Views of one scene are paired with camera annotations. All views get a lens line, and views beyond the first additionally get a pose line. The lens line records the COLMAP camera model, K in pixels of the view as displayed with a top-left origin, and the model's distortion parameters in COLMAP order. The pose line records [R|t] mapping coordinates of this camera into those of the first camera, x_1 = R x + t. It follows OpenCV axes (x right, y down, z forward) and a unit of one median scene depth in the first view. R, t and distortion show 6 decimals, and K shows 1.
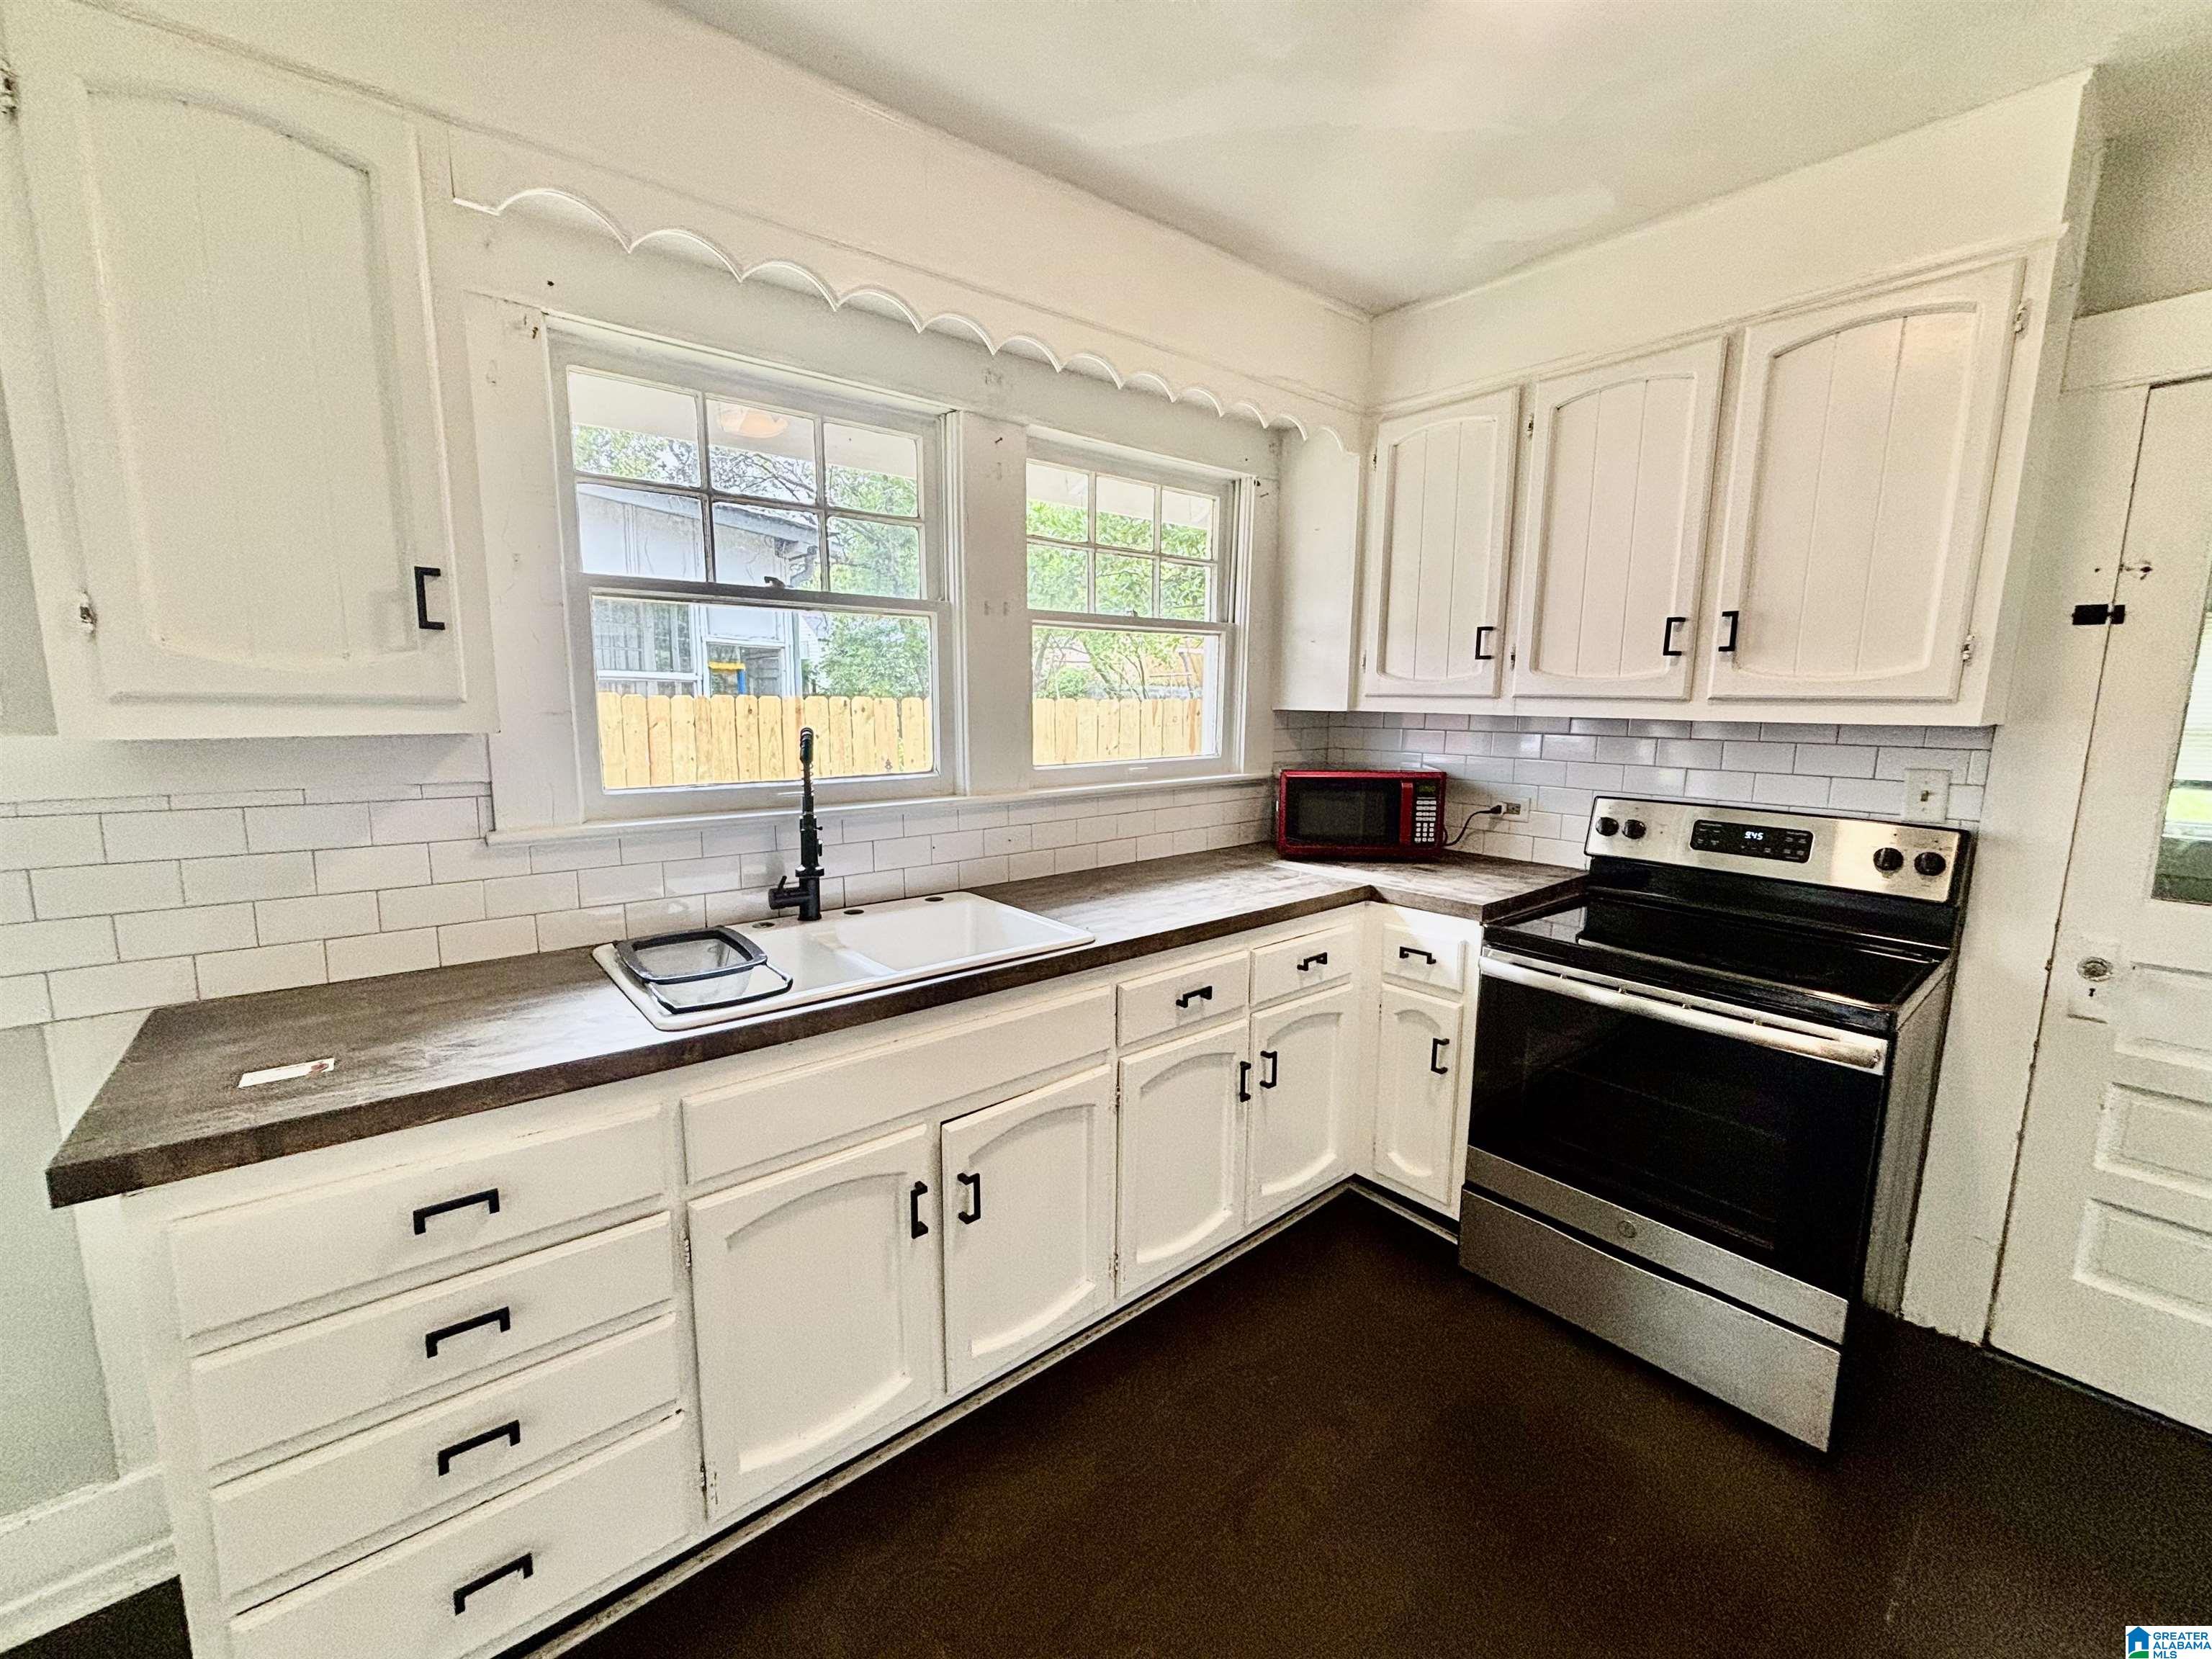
lens RADIAL K [[903.7, 0, 1118.9], [0, 903.7, 823.8], [0, 0, 1]] dist [0.012329, -0.002633]
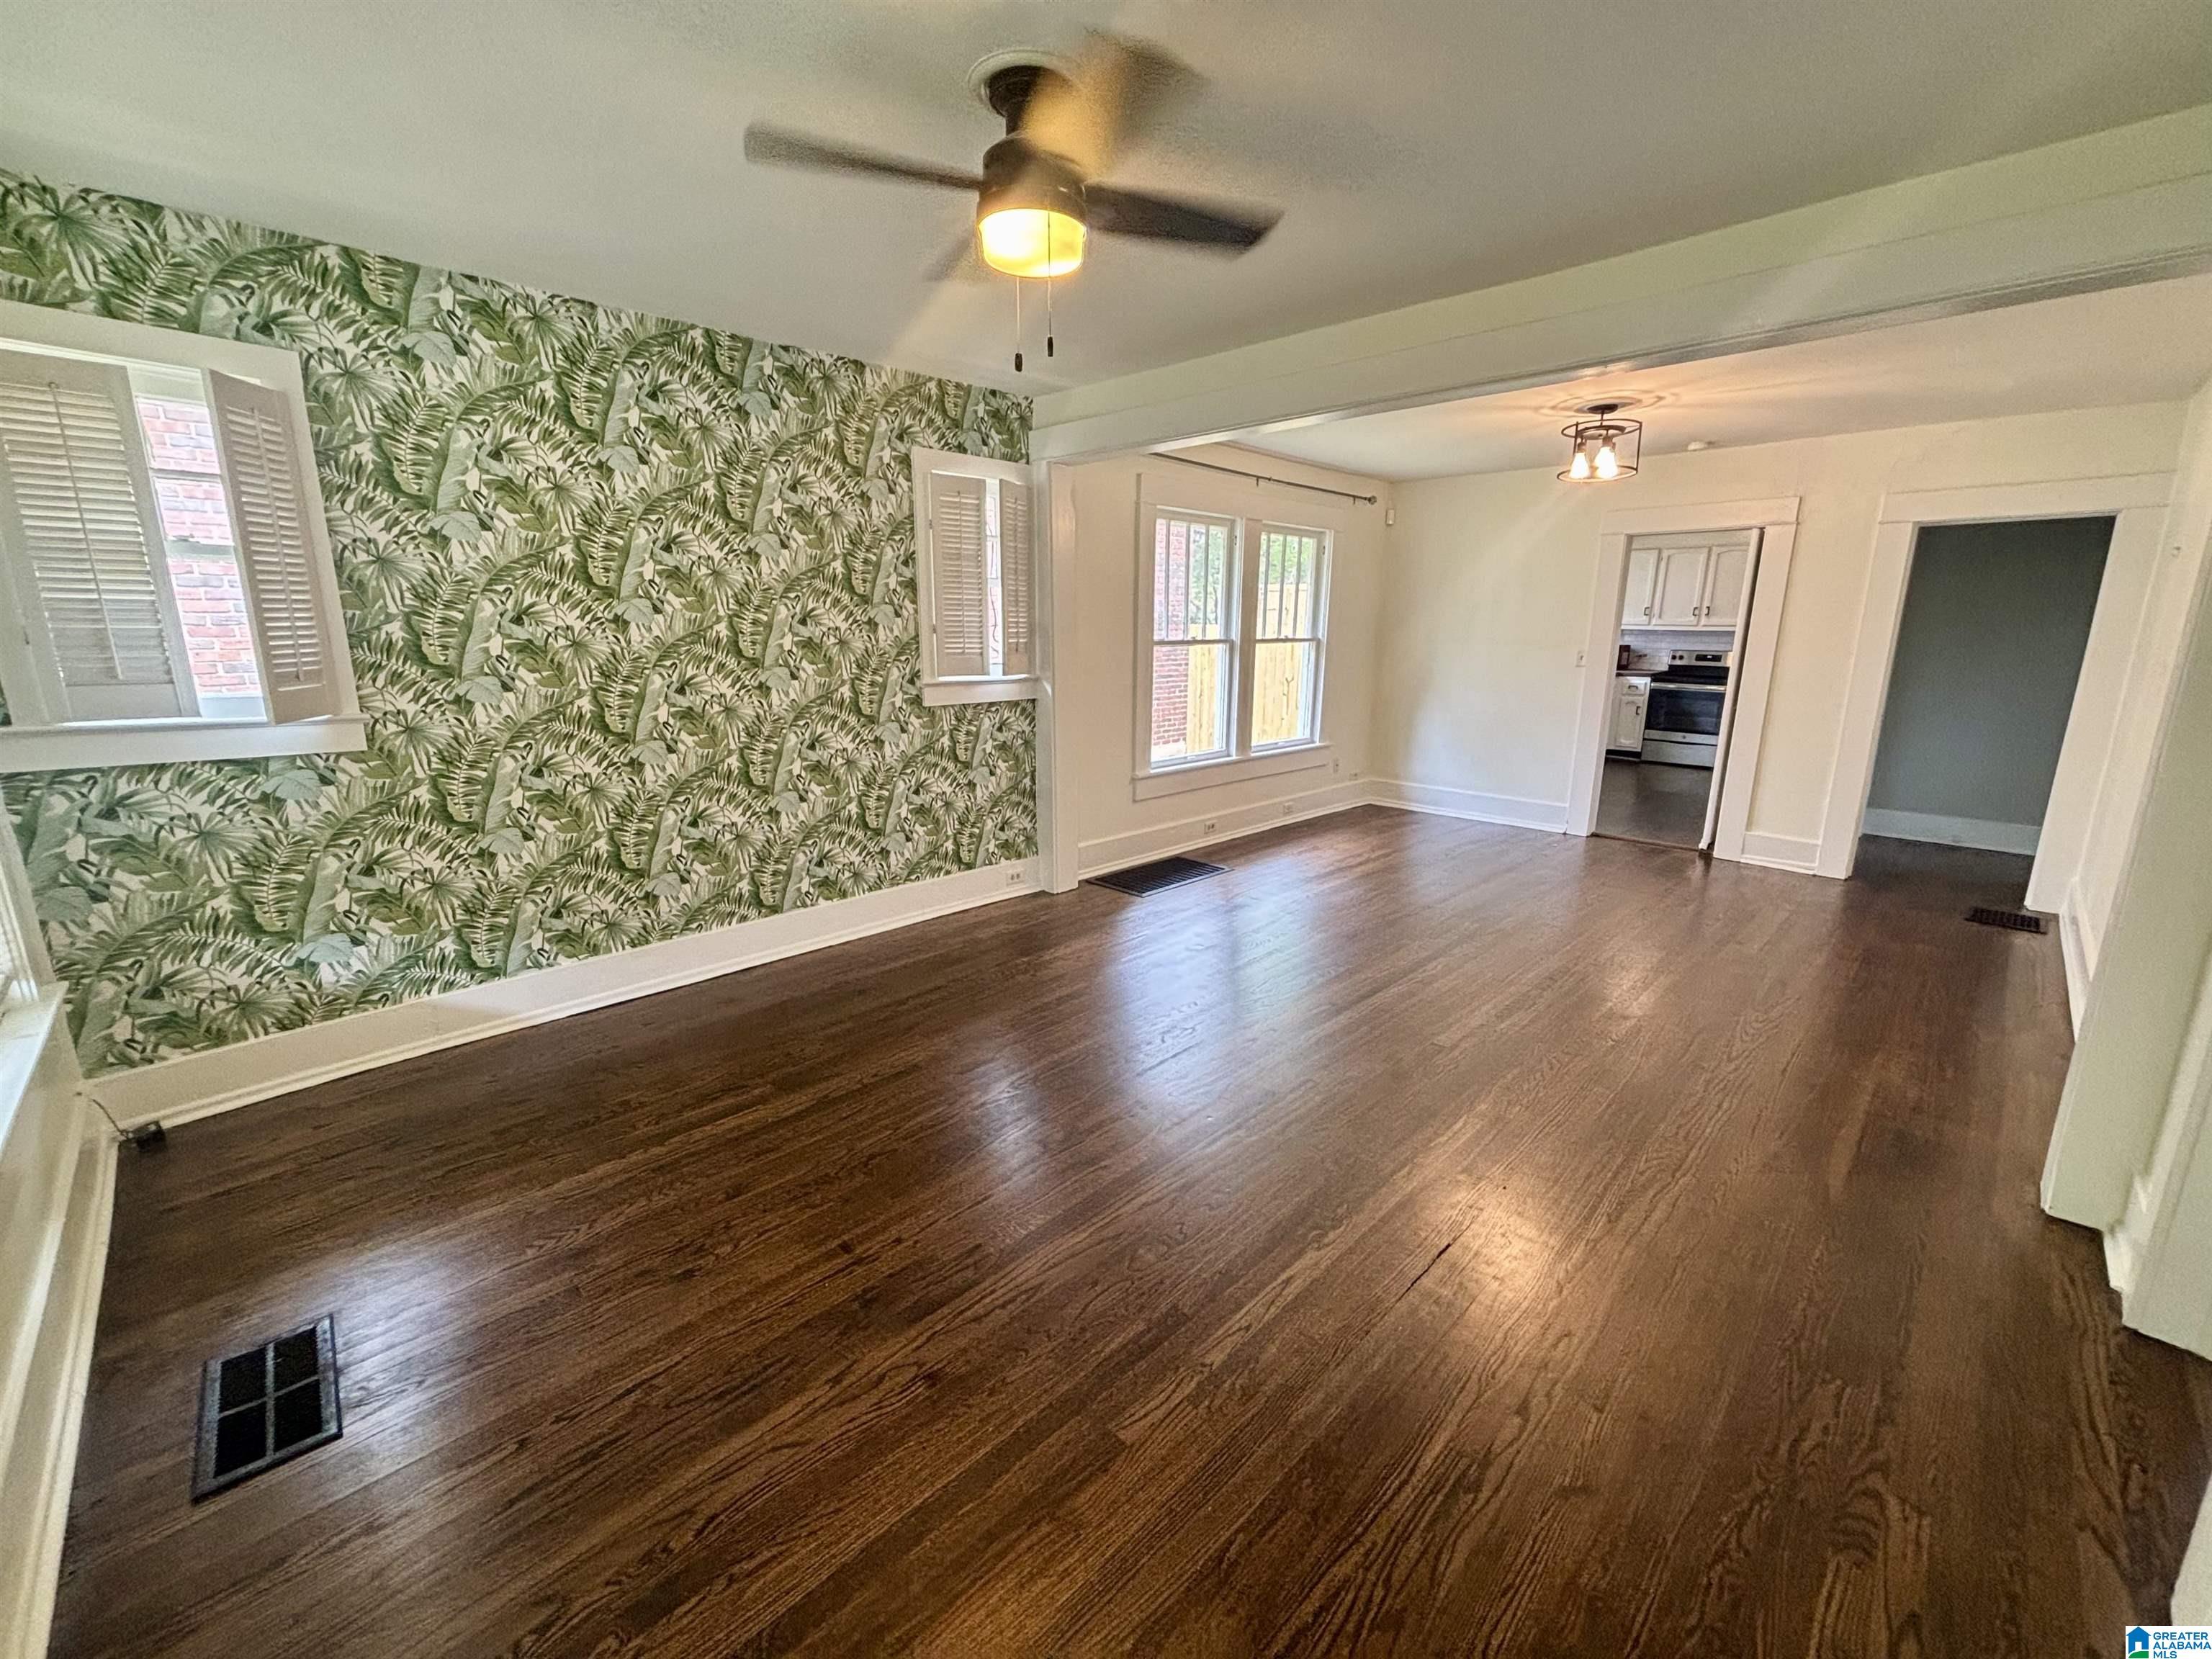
lens RADIAL K [[903.7, 0, 1120.0], [0, 903.7, 817.3], [0, 0, 1]] dist [0.012329, -0.002633]
pose [[0.995664, -0.020603, 0.090716, -2.492951], [0.013933, 0.997194, 0.073551, 0.413270], [-0.091977, -0.071968, 0.993157, -3.080164]]
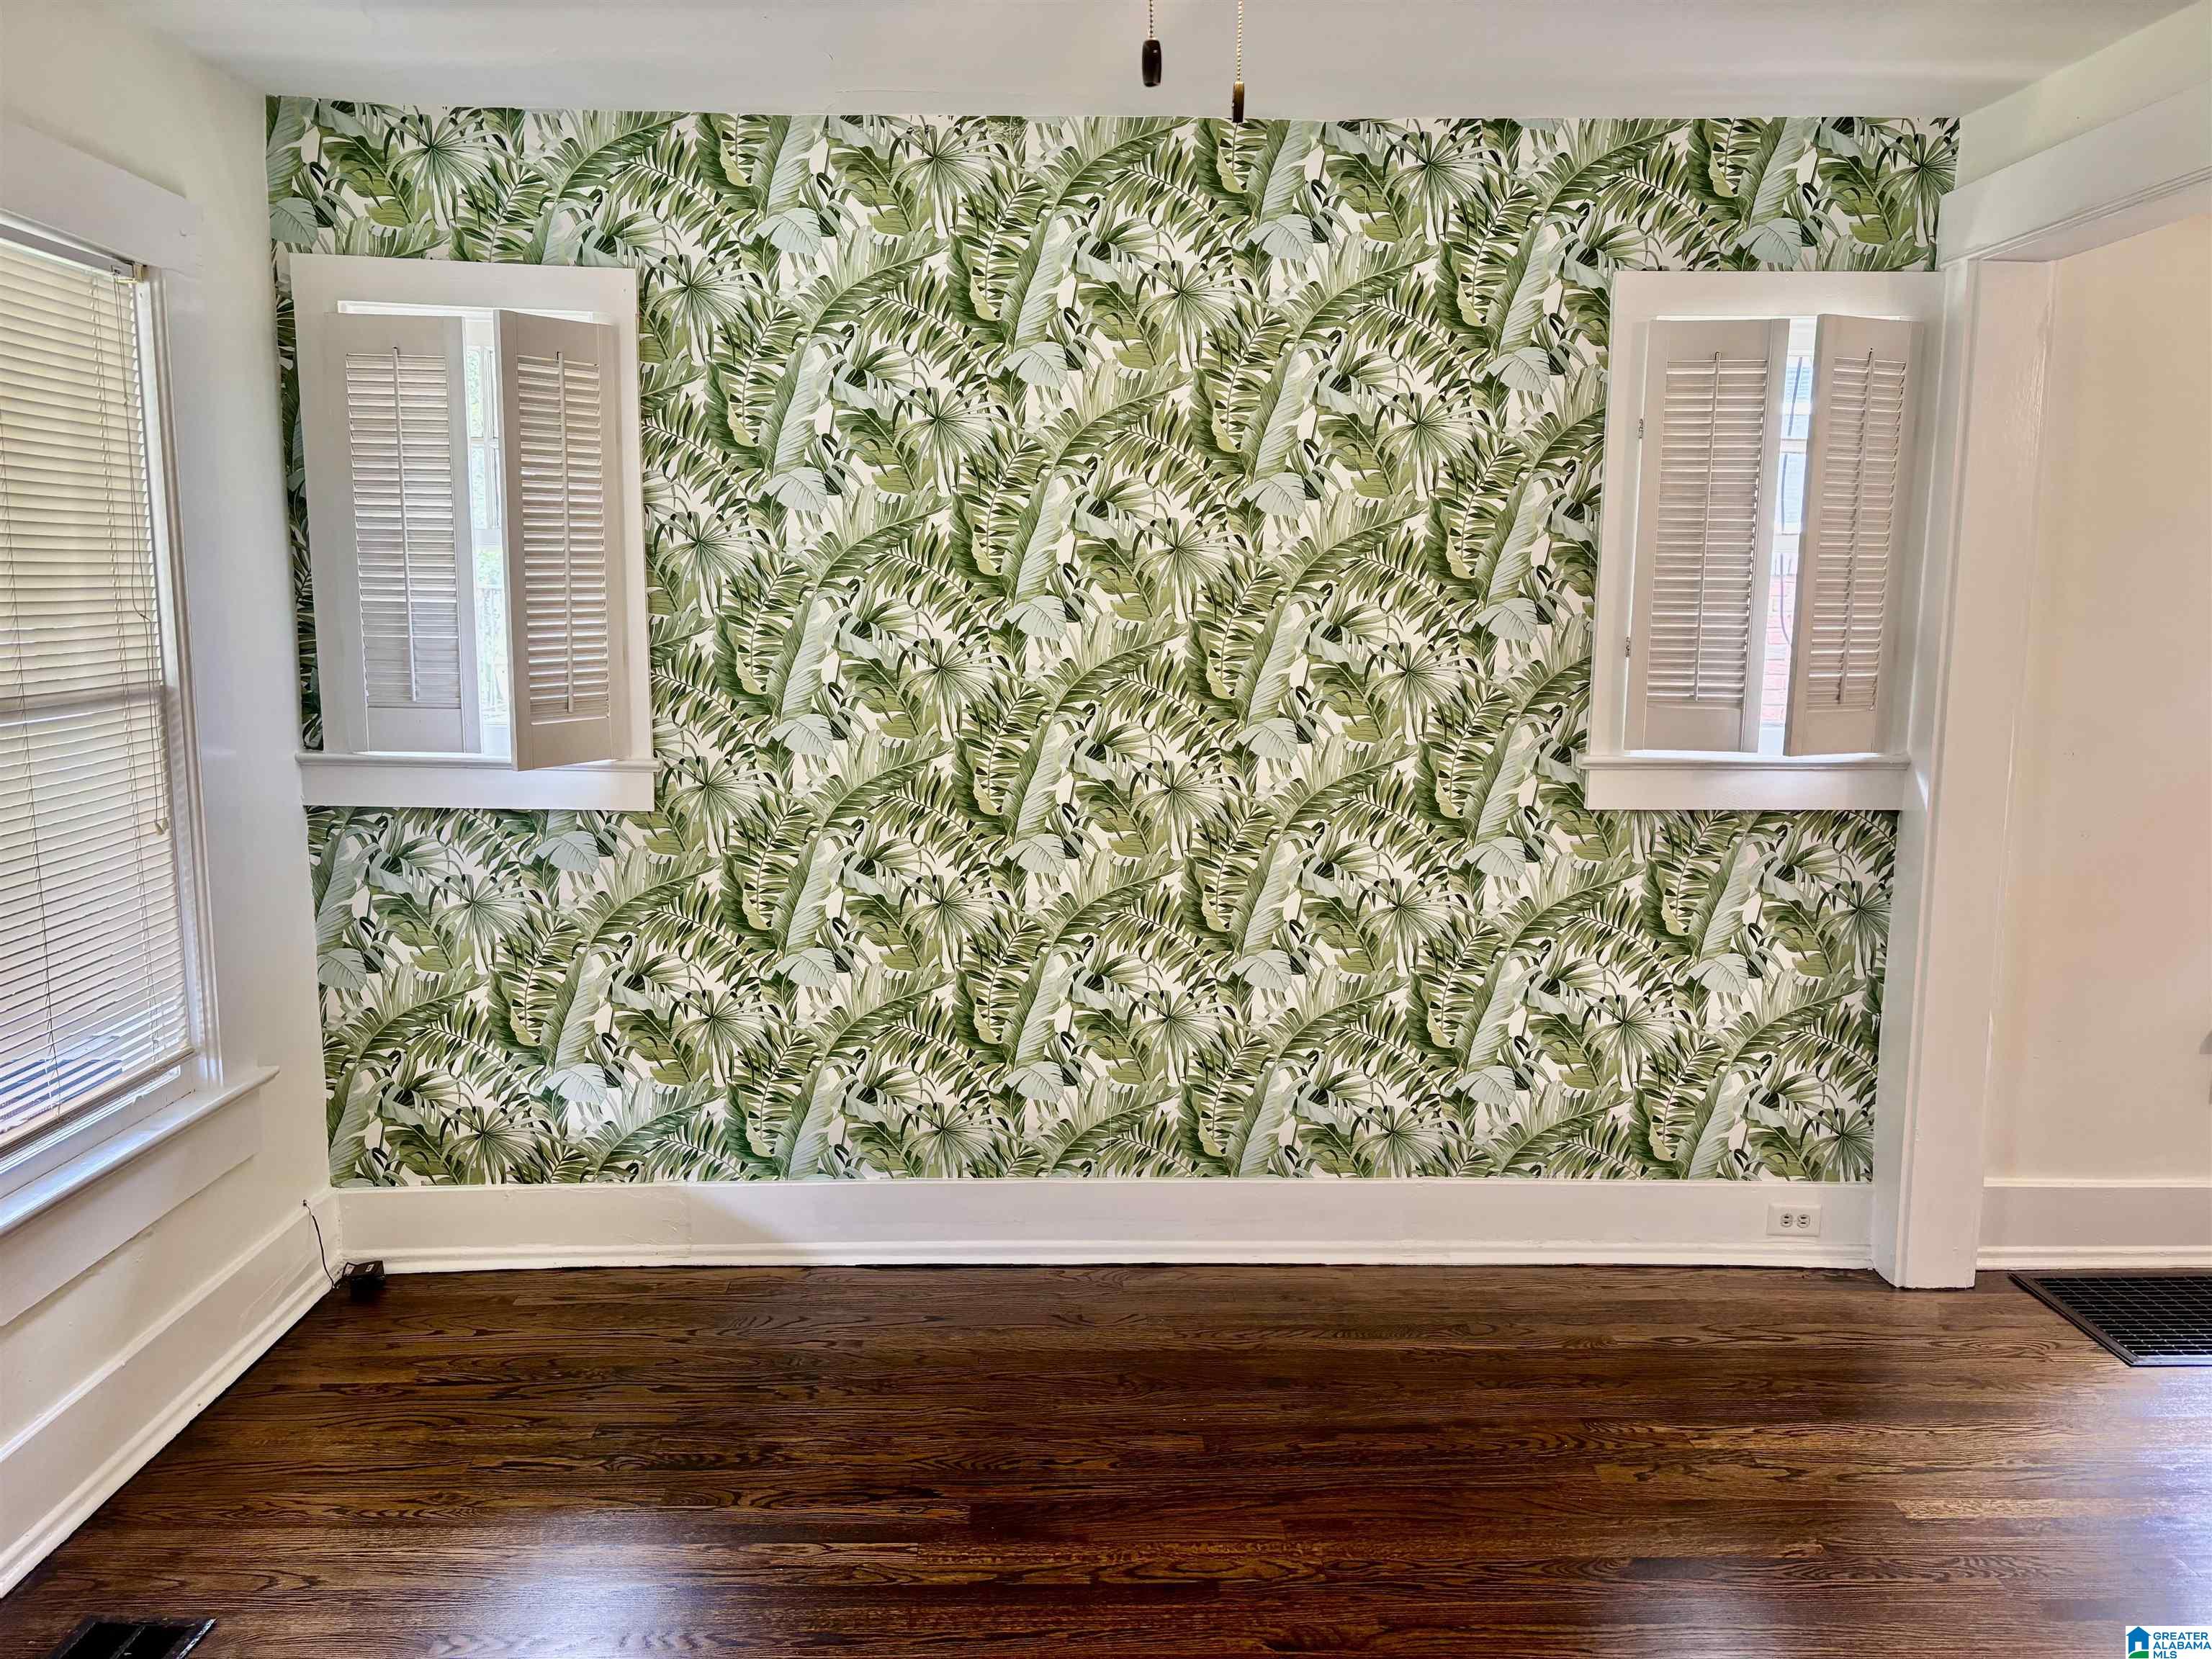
lens RADIAL K [[1669.3, 0, 1103.7], [0, 1669.3, 844.5], [0, 0, 1]] dist [0.038533, -0.013663]
pose [[0.779308, 0.080745, -0.621417, -2.050054], [-0.090602, 0.995762, 0.015763, 0.364538], [0.620057, 0.044017, 0.783321, -2.715576]]
